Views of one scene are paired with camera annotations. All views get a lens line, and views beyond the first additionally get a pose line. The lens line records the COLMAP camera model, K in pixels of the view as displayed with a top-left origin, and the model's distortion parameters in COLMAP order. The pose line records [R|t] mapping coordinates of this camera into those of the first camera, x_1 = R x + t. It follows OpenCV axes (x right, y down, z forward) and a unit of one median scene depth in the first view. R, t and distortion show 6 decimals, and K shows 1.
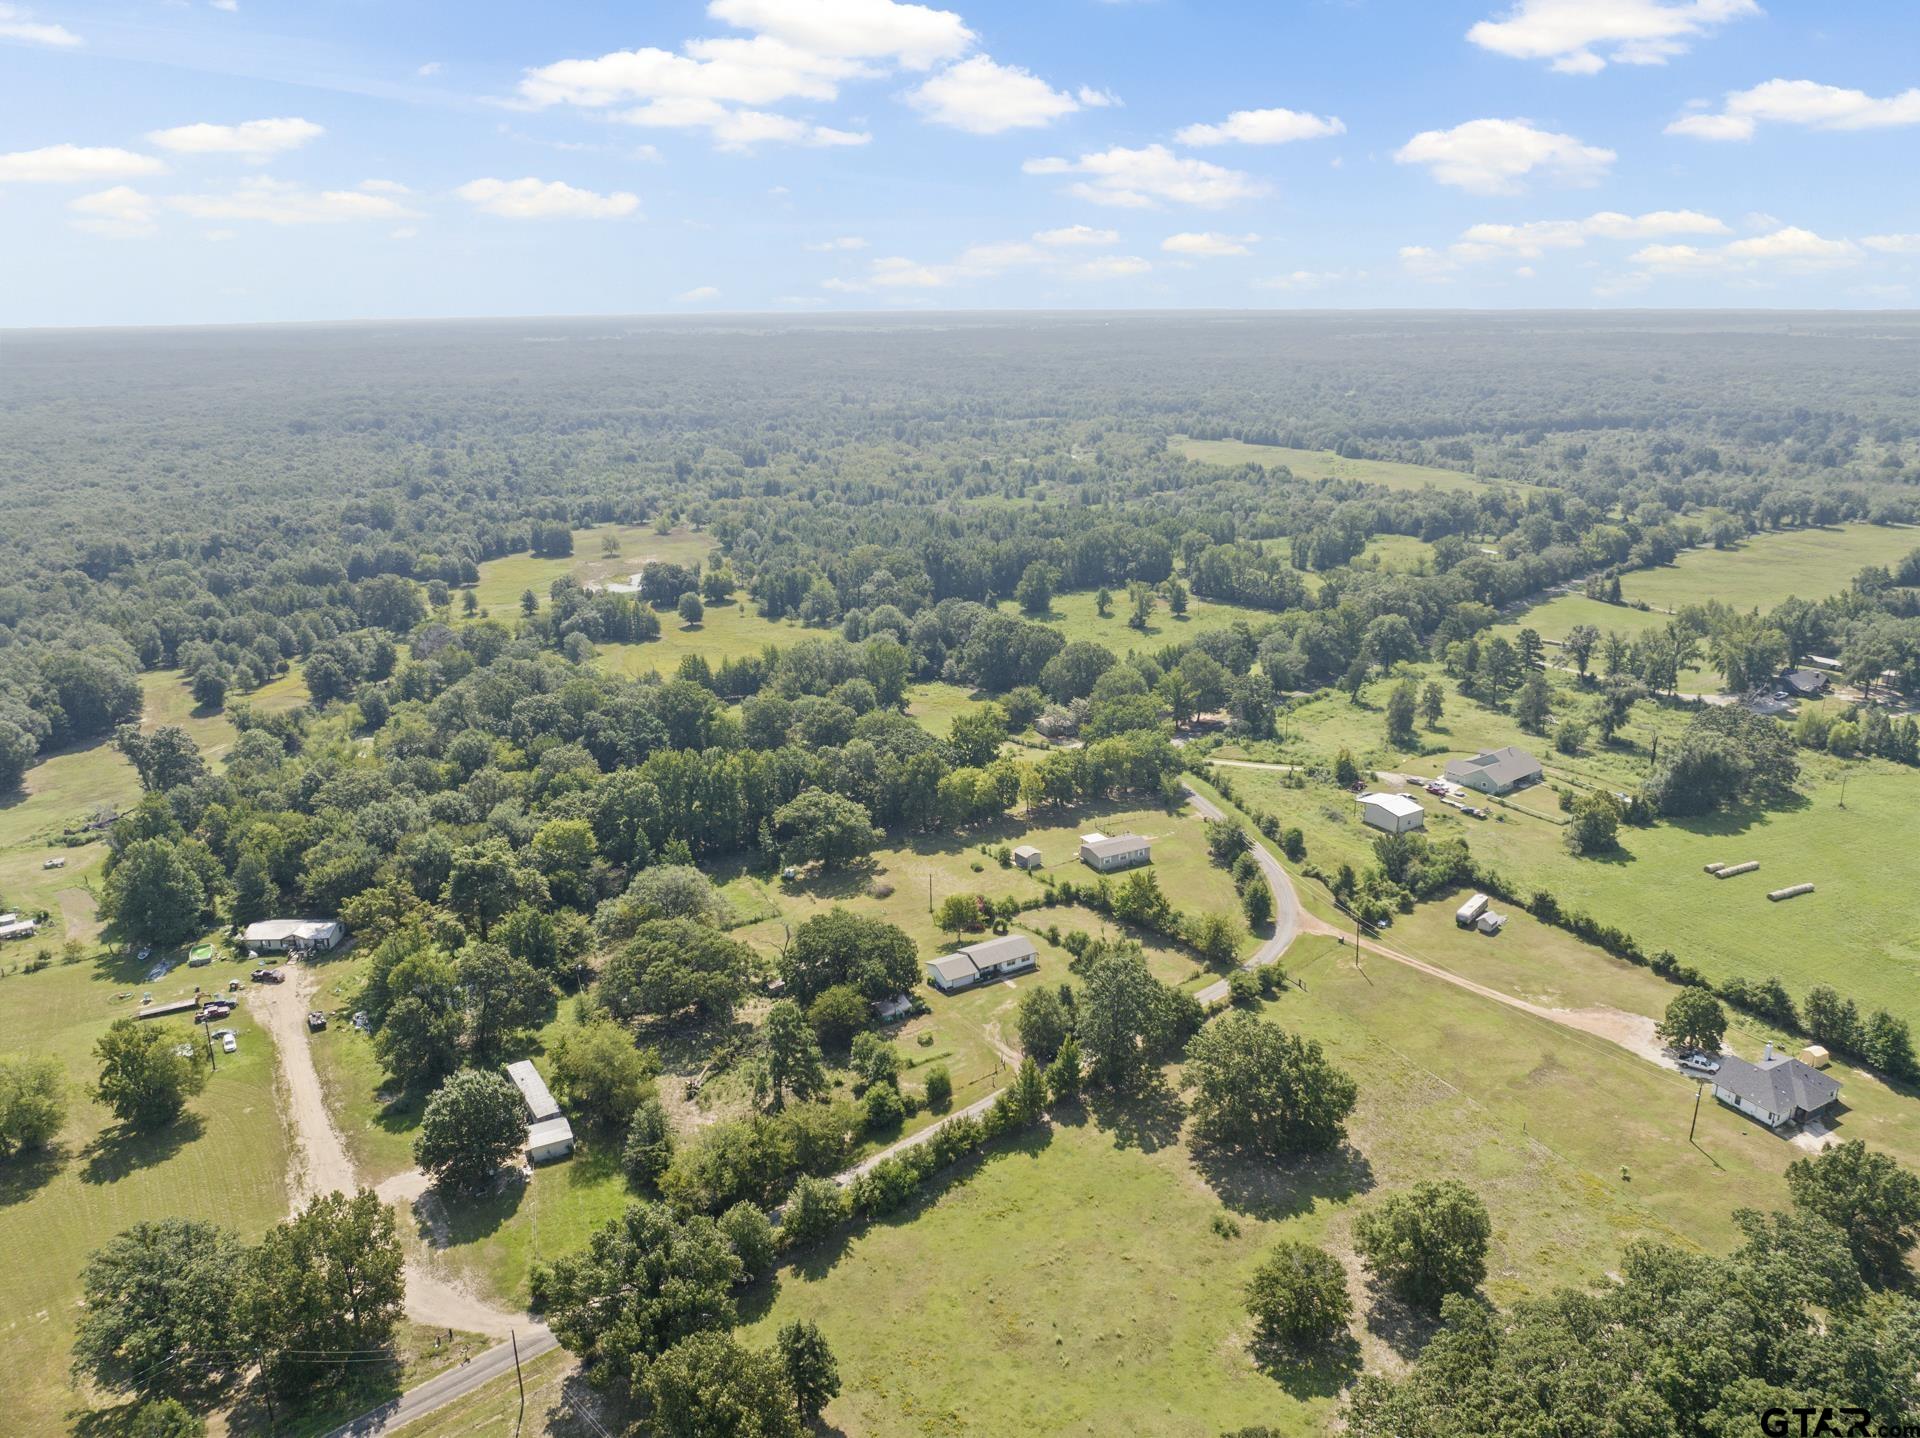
lens RADIAL K [[1377.7, 0, 960.0], [0, 1377.7, 719.0], [0, 0, 1]] dist [-0.022066, -0.001399]
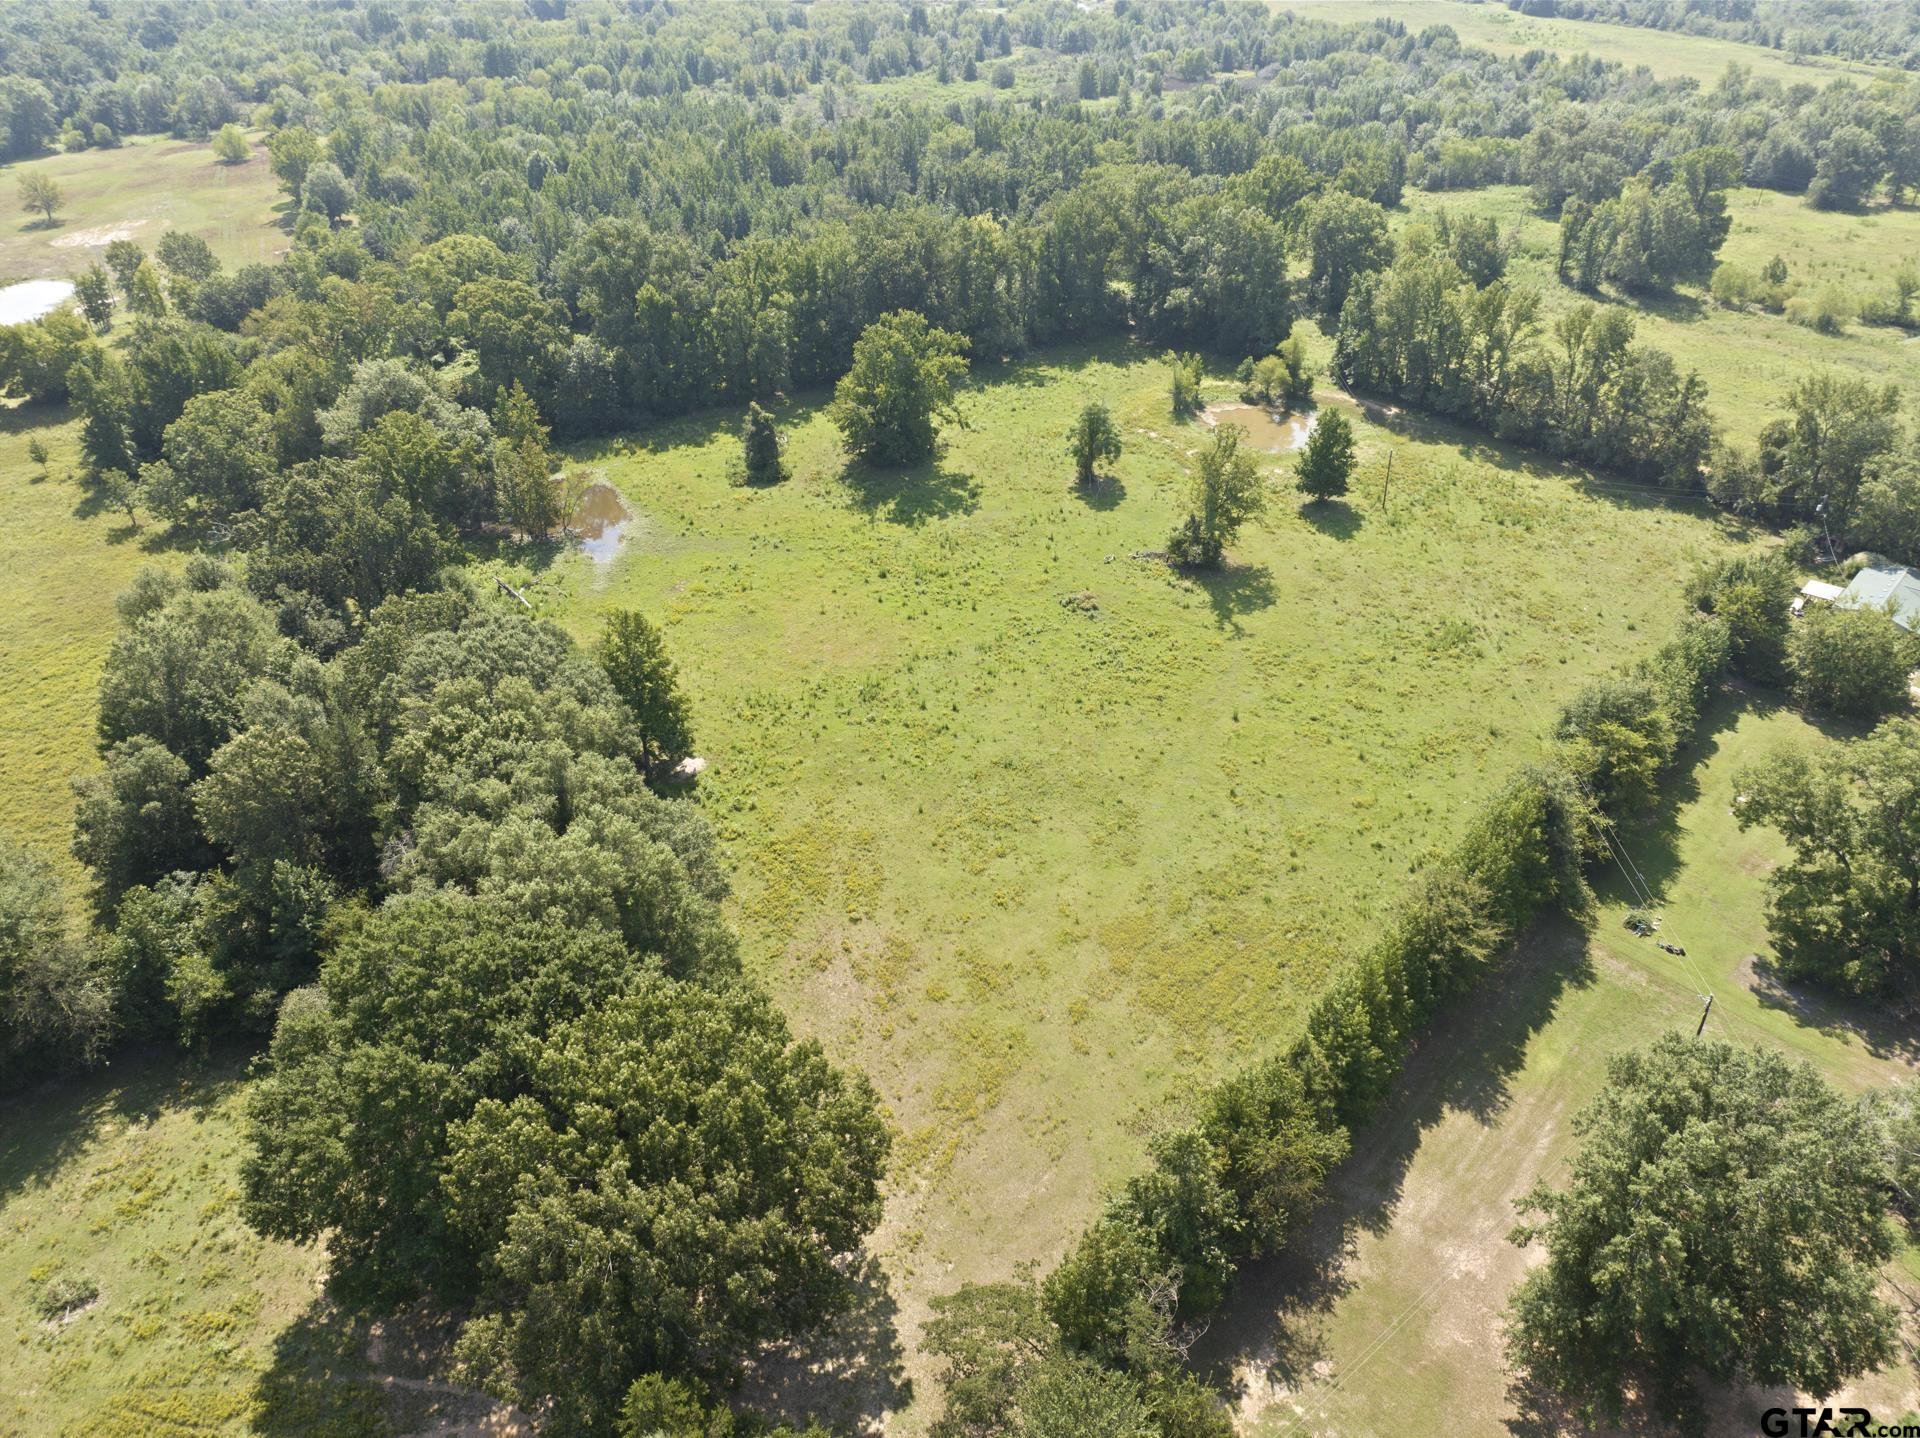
lens RADIAL K [[1343.6, 0, 960.0], [0, 1343.6, 719.0], [0, 0, 1]] dist [-0.071718, 0.050753]
pose [[0.999862, 0.014446, -0.008144, 0.049193], [-0.011405, 0.955529, 0.294675, -0.076000], [0.012039, -0.294542, 0.955563, 0.437624]]
